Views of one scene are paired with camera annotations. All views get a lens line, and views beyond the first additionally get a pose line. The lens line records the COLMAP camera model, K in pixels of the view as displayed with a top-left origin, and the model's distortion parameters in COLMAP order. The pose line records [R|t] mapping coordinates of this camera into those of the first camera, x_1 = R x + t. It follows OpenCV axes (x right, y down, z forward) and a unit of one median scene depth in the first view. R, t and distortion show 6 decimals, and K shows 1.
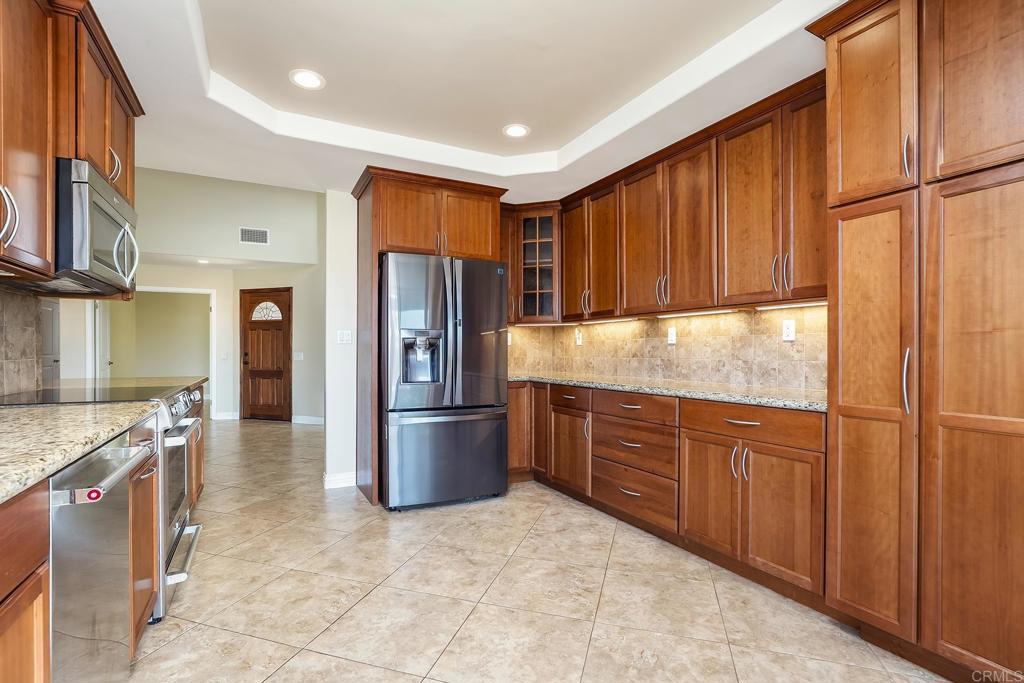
lens RADIAL K [[475.1, 0, 489.7], [0, 475.1, 350.4], [0, 0, 1]] dist [-0.028854, 0.000266]
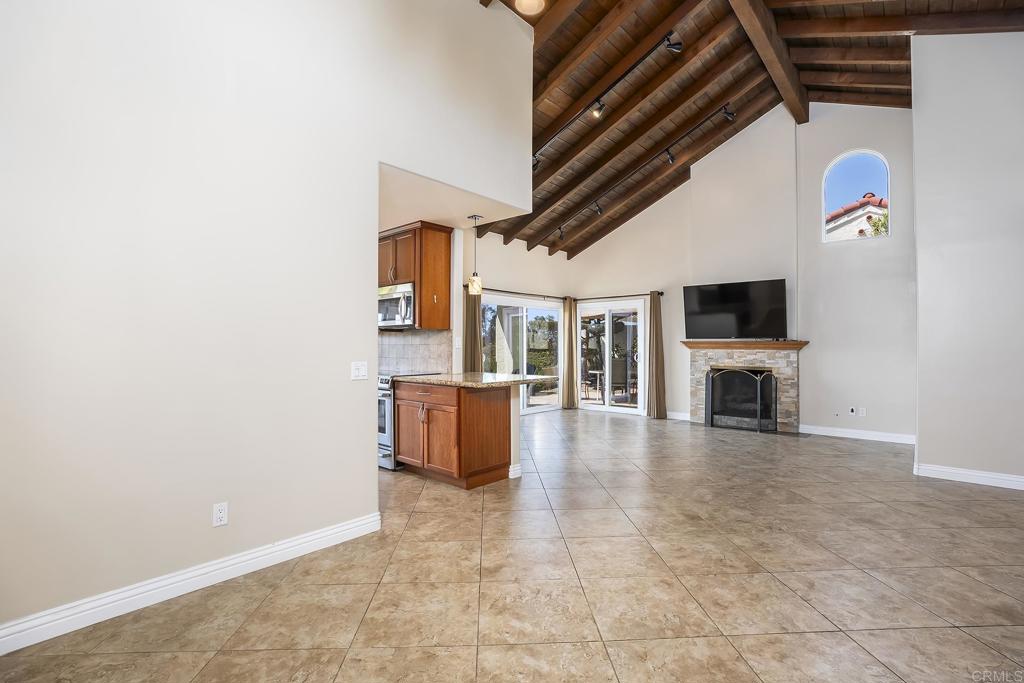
lens RADIAL K [[465.5, 0, 514.9], [0, 465.5, 347.2], [0, 0, 1]] dist [-0.037206, 0.010915]
pose [[-0.924997, -0.003373, -0.379961, -0.388485], [-0.004061, 0.999991, 0.001010, -0.032567], [0.379954, 0.002477, -0.925002, 2.660007]]
